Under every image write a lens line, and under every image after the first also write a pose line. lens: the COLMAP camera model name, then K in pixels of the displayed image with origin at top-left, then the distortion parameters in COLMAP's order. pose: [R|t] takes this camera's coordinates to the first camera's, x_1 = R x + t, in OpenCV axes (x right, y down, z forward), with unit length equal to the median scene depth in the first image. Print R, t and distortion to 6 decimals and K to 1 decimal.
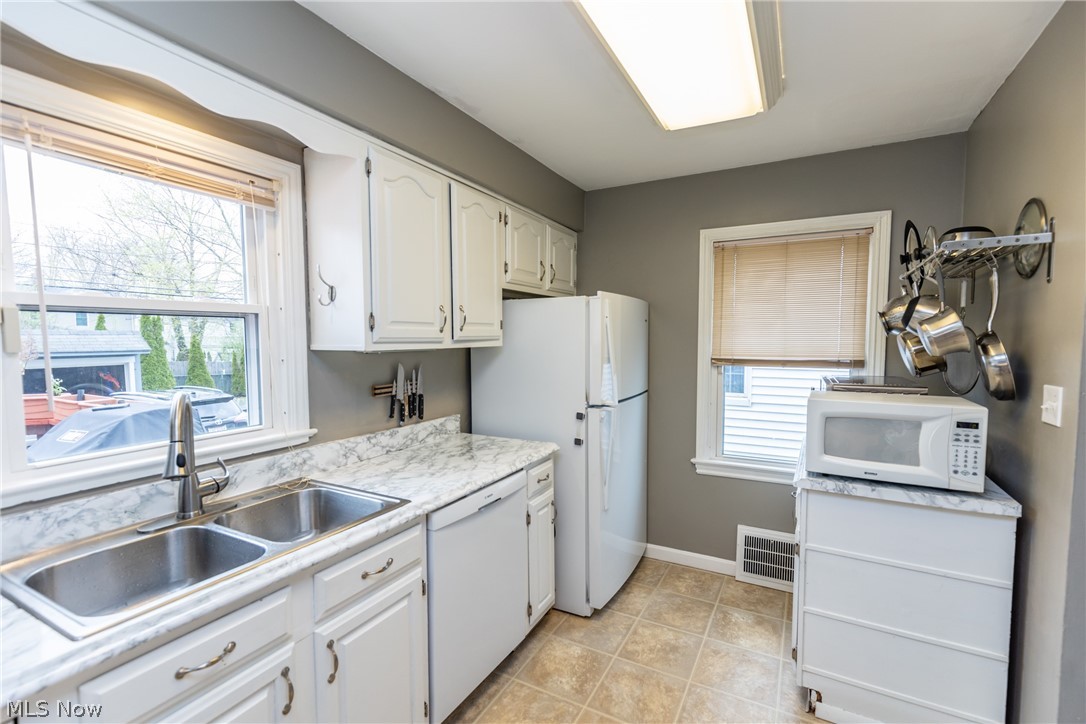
lens RADIAL K [[487.8, 0, 543.2], [0, 487.8, 366.8], [0, 0, 1]] dist [0.009686, -0.000628]
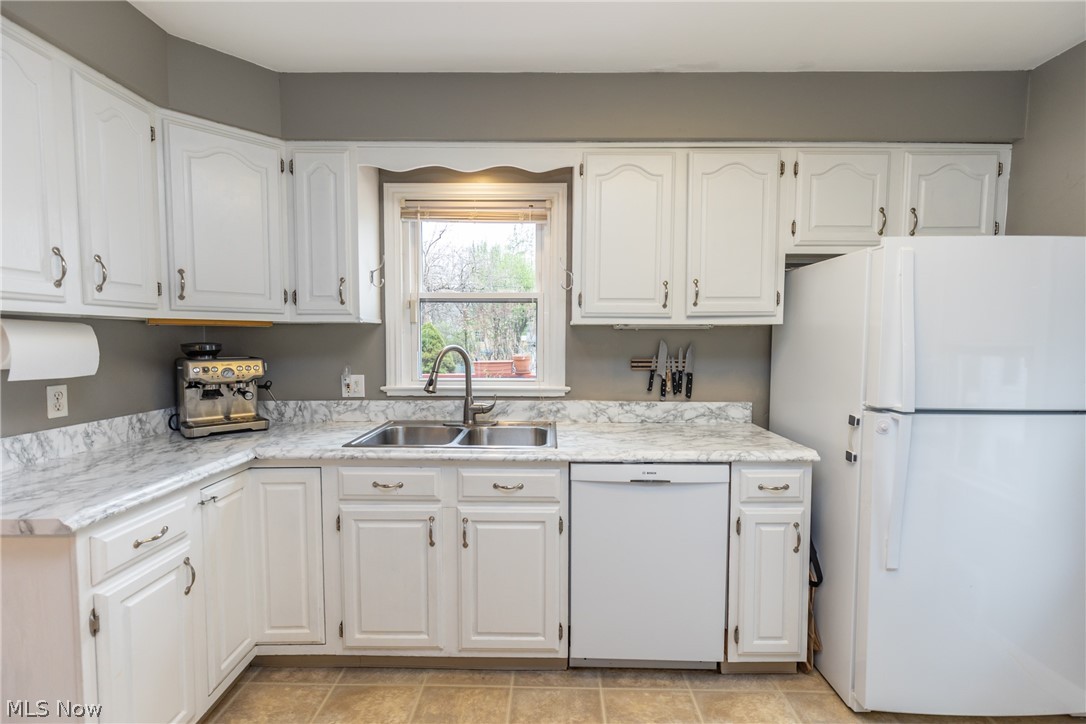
lens RADIAL K [[487.8, 0, 544.6], [0, 487.8, 362.1], [0, 0, 1]] dist [0.009686, -0.000628]
pose [[0.463989, 0.052538, -0.884282, 0.542097], [-0.059552, 0.997831, 0.028037, 0.026250], [0.883837, 0.039651, 0.466112, 0.302147]]
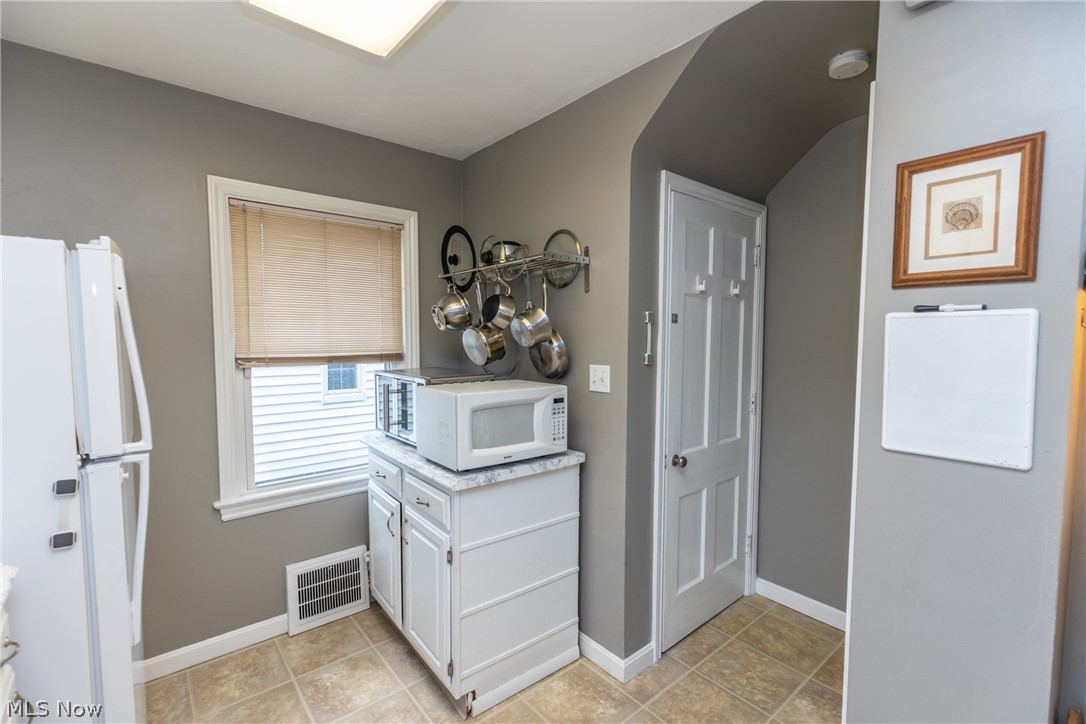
lens RADIAL K [[487.8, 0, 546.6], [0, 487.8, 364.3], [0, 0, 1]] dist [0.009686, -0.000628]
pose [[0.369383, -0.055201, 0.927636, -0.218820], [0.051357, 0.997921, 0.038933, -0.017378], [-0.927857, 0.033260, 0.371451, 0.404196]]
